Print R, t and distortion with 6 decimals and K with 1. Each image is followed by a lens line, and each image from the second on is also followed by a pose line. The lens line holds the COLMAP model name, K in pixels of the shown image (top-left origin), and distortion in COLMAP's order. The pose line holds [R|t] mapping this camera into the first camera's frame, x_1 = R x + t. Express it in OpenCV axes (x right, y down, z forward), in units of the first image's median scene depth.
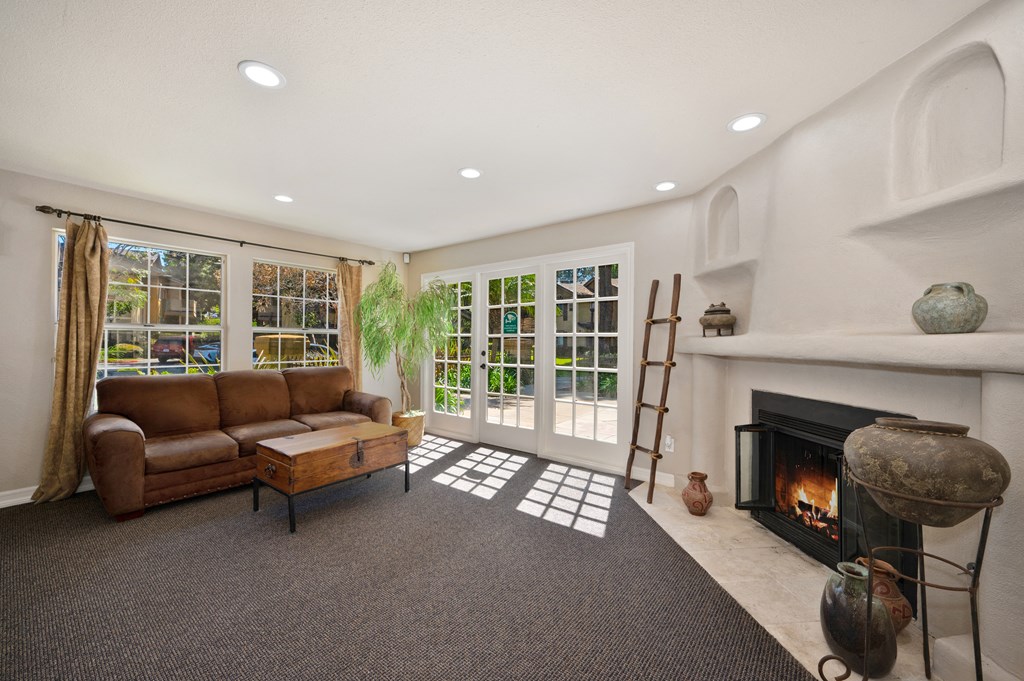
lens RADIAL K [[400.5, 0, 512.0], [0, 400.5, 340.5], [0, 0, 1]] dist [0.001101, -0.000012]
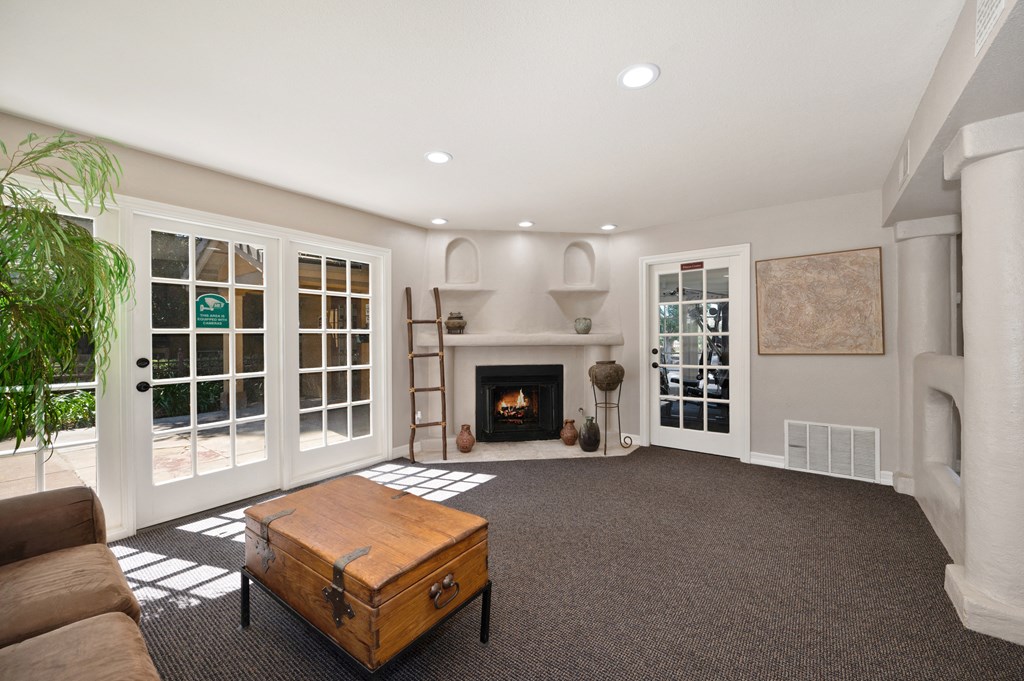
lens RADIAL K [[400.5, 0, 512.0], [0, 400.5, 340.5], [0, 0, 1]] dist [0.001101, -0.000012]
pose [[-0.016635, -0.013777, 0.999767, -0.864763], [0.003344, 0.999899, 0.013835, -0.006002], [-0.999856, 0.003573, -0.016587, 0.706187]]
